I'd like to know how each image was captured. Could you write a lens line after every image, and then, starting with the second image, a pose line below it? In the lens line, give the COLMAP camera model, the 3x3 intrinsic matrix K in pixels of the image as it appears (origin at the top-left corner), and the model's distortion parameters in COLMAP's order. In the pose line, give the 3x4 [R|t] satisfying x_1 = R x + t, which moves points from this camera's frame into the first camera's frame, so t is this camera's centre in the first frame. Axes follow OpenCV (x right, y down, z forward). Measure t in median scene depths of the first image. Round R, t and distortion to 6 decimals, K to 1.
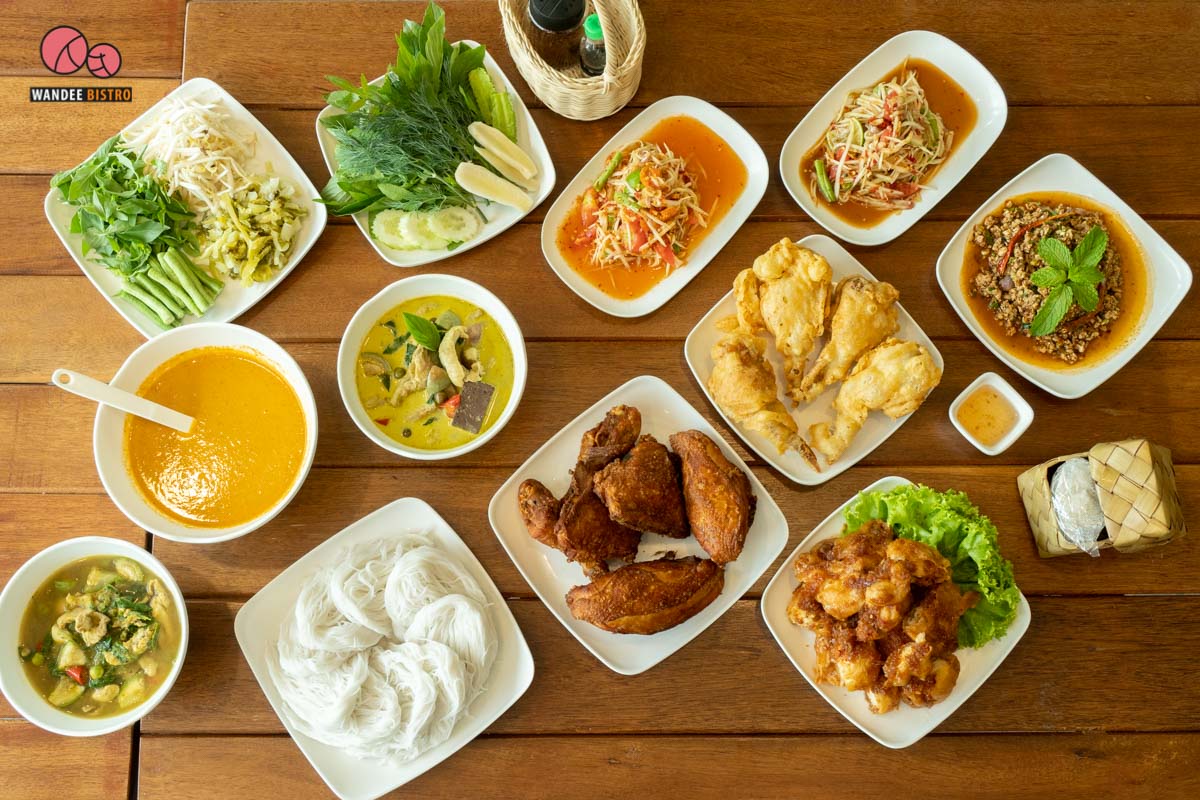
lens RADIAL K [[1325.0, 0, 600.0], [0, 1325.0, 400.0], [0, 0, 1]] dist [-0.027080, -0.009314]
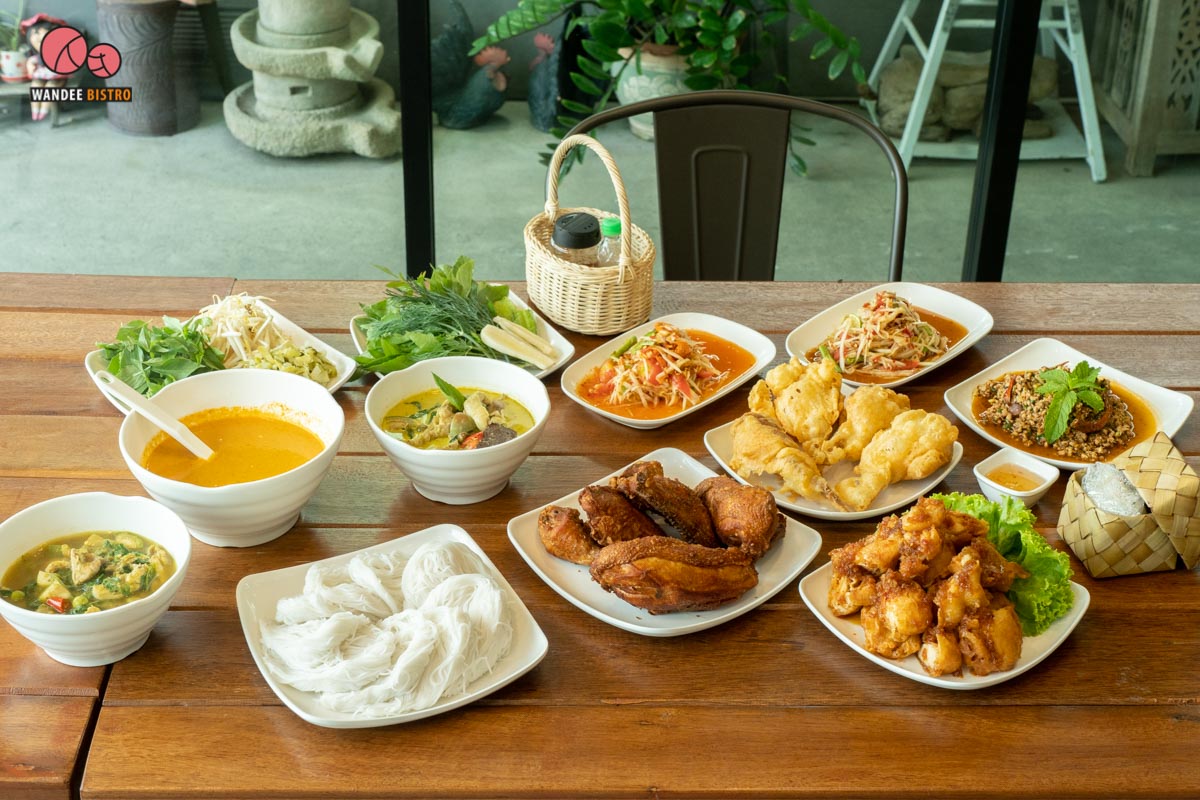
lens RADIAL K [[1982.9, 0, 600.0], [0, 1982.9, 400.0], [0, 0, 1]] dist [-0.035608, -0.099317]
pose [[0.999905, 0.000083, 0.013771, -0.036752], [0.010257, 0.662787, -0.748738, 1.090509], [-0.009190, 0.748808, 0.662723, -0.020889]]
